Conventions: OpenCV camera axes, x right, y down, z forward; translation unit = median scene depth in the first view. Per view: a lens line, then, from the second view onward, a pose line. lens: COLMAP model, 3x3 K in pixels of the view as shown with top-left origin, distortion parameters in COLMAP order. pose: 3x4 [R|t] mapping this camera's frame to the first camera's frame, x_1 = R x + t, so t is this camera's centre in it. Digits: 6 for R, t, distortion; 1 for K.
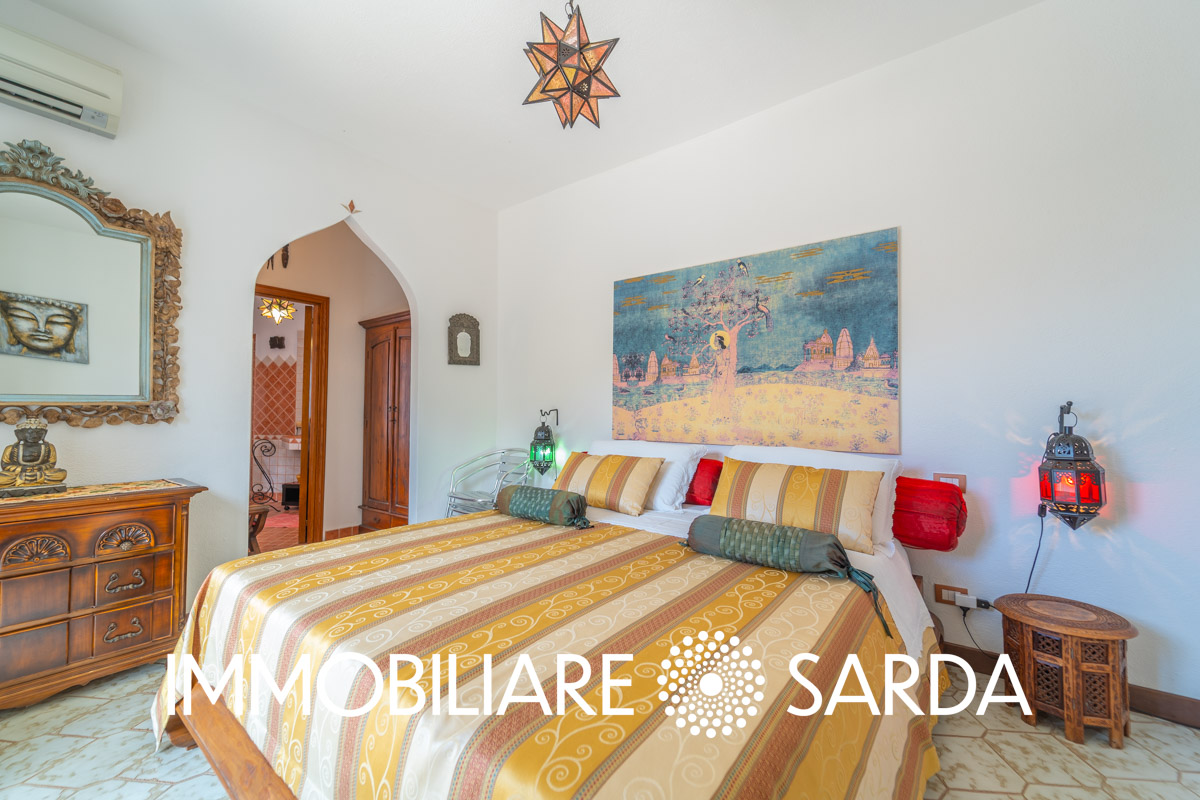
lens RADIAL K [[474.4, 0, 600.0], [0, 474.4, 400.0], [0, 0, 1]] dist [0.000656, -0.000109]
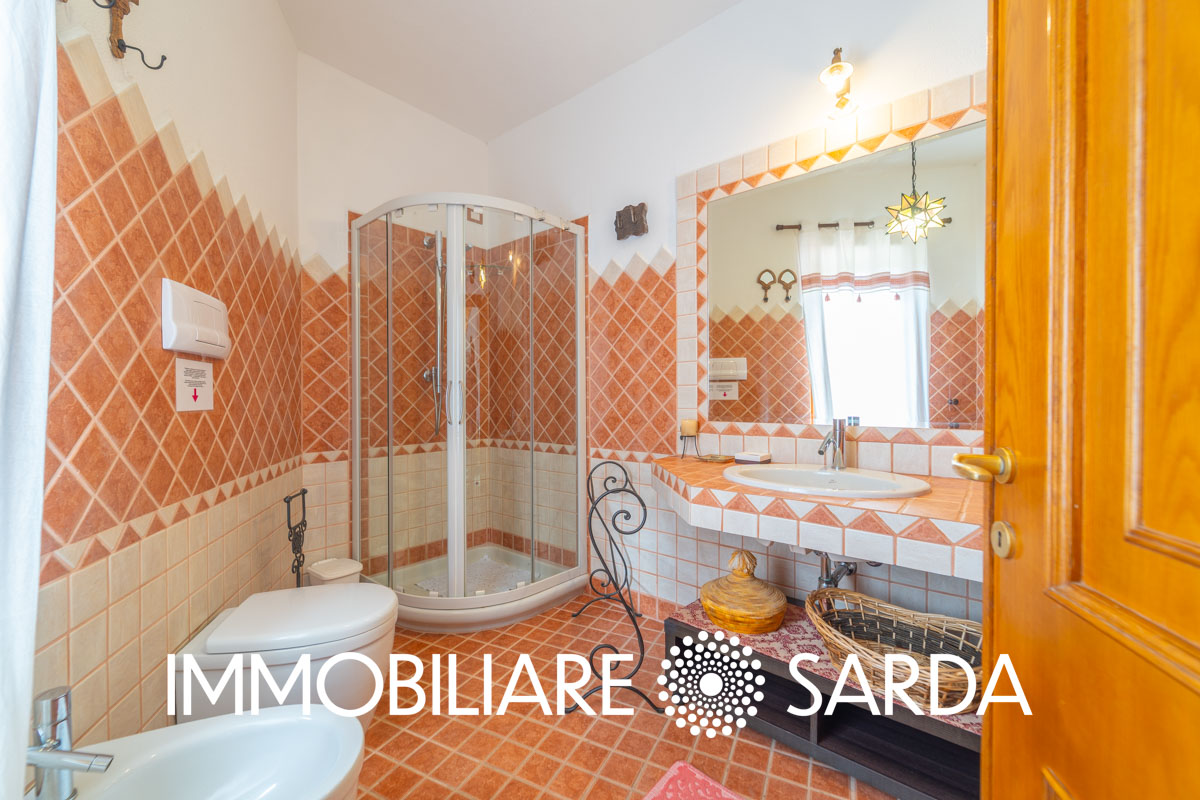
lens RADIAL K [[474.4, 0, 600.0], [0, 474.4, 400.0], [0, 0, 1]] dist [0.000656, -0.000109]
pose [[0.817363, -0.004060, -0.576108, -0.470961], [0.024190, 0.999335, 0.027278, 0.018216], [0.575615, -0.036232, 0.816918, 0.650983]]
